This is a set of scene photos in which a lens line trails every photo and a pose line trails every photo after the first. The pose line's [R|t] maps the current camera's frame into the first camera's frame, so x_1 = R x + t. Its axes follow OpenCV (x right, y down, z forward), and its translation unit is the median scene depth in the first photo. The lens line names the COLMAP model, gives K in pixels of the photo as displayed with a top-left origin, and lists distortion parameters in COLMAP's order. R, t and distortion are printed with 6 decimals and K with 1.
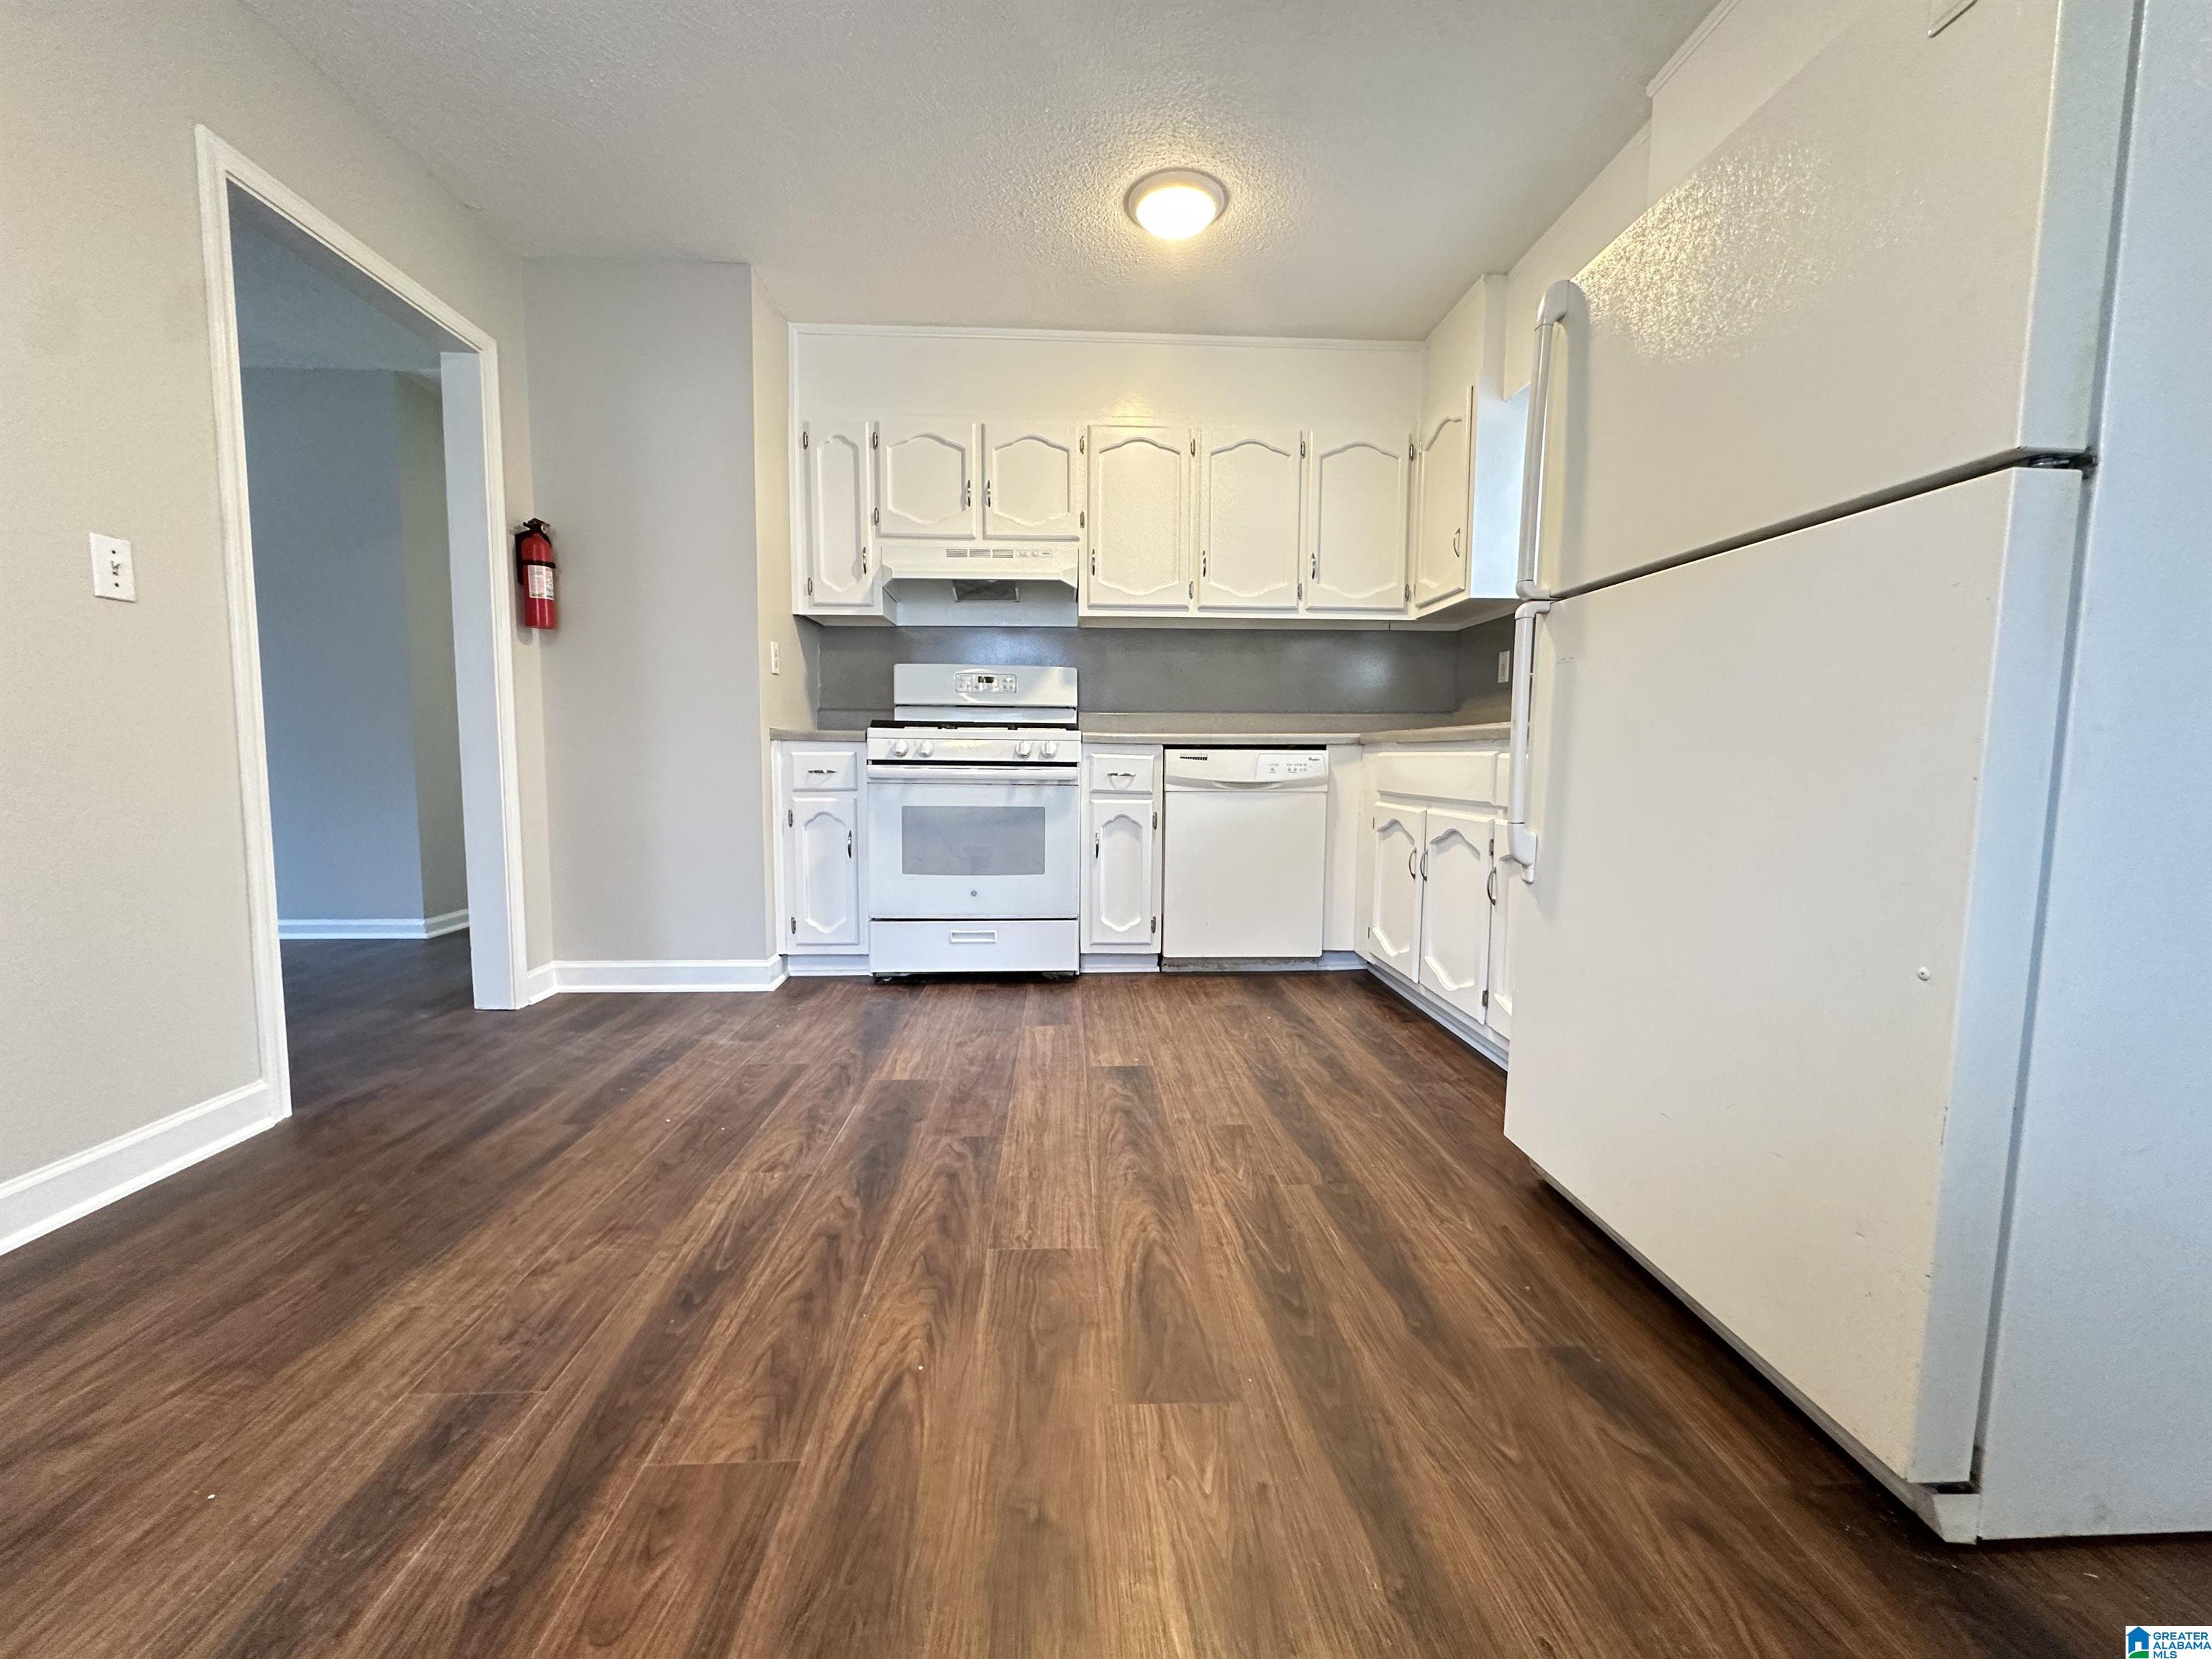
lens RADIAL K [[889.4, 0, 1103.7], [0, 889.4, 825.4], [0, 0, 1]] dist [-0.000955, -0.000554]
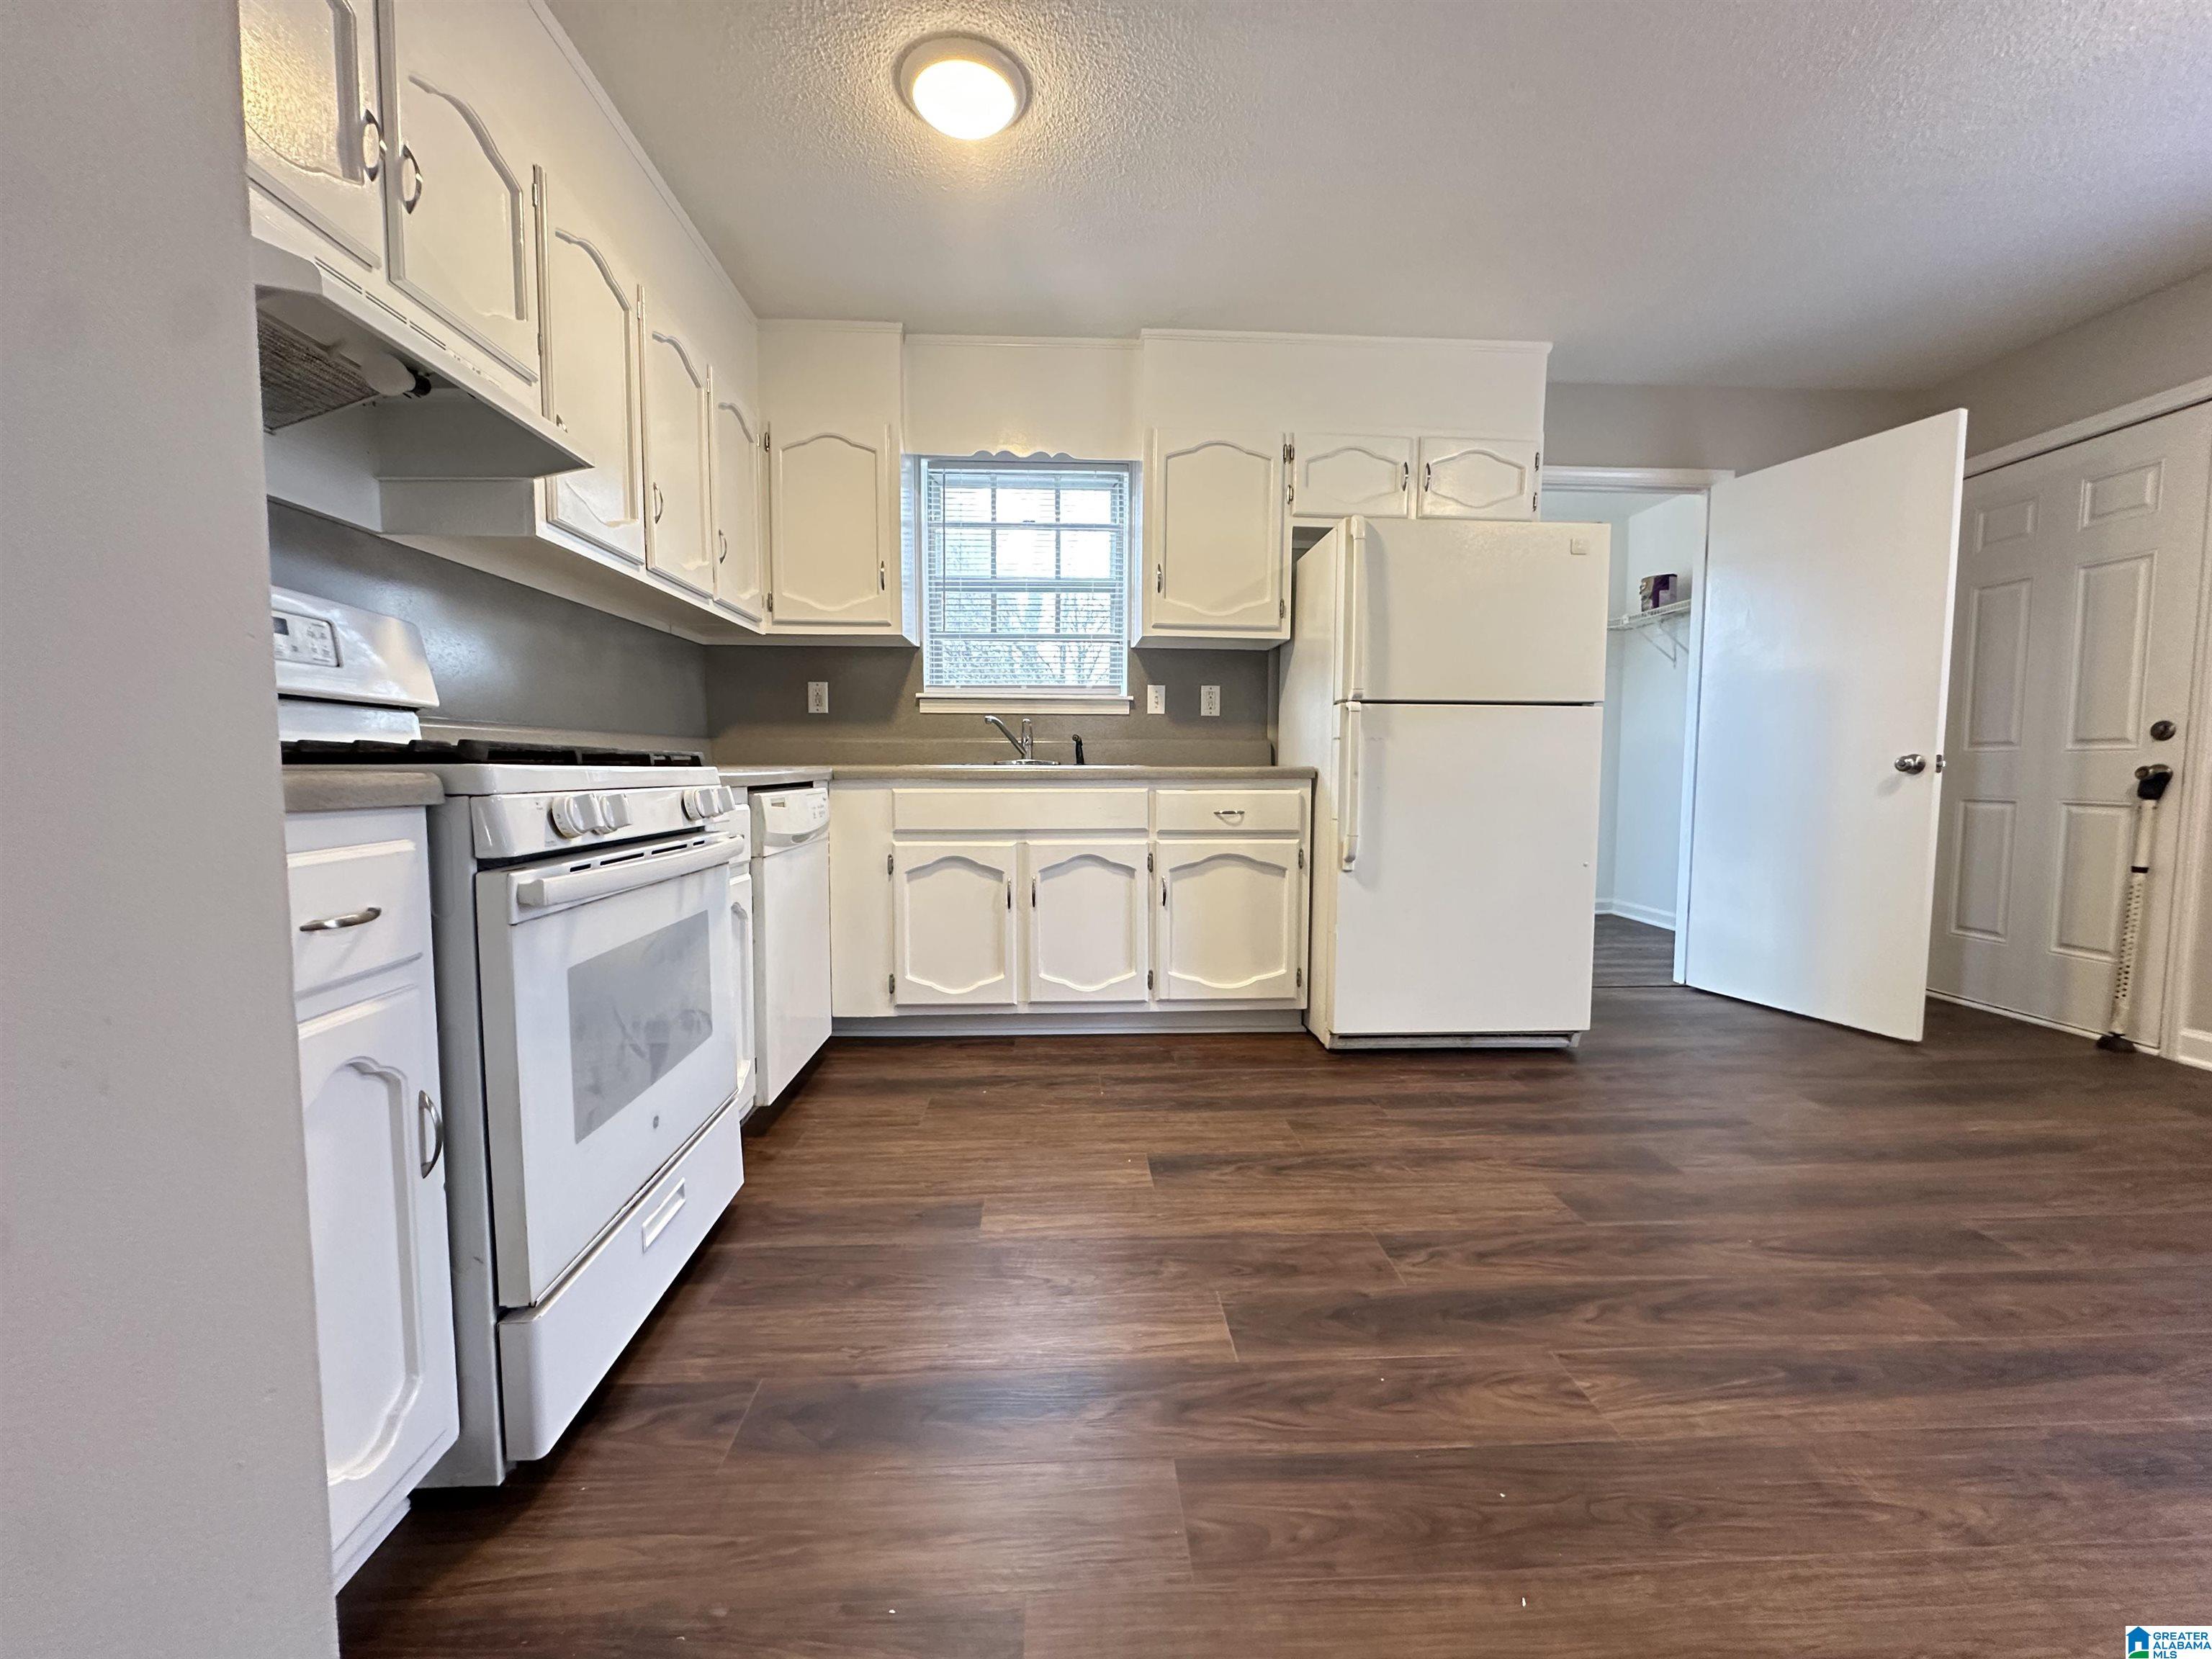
lens RADIAL K [[889.4, 0, 1103.7], [0, 889.4, 825.4], [0, 0, 1]] dist [-0.000955, -0.000554]
pose [[-0.017334, -0.072003, 0.997254, -1.006143], [0.077881, 0.994276, 0.073141, -0.153510], [-0.996812, 0.078935, -0.011627, 1.285973]]
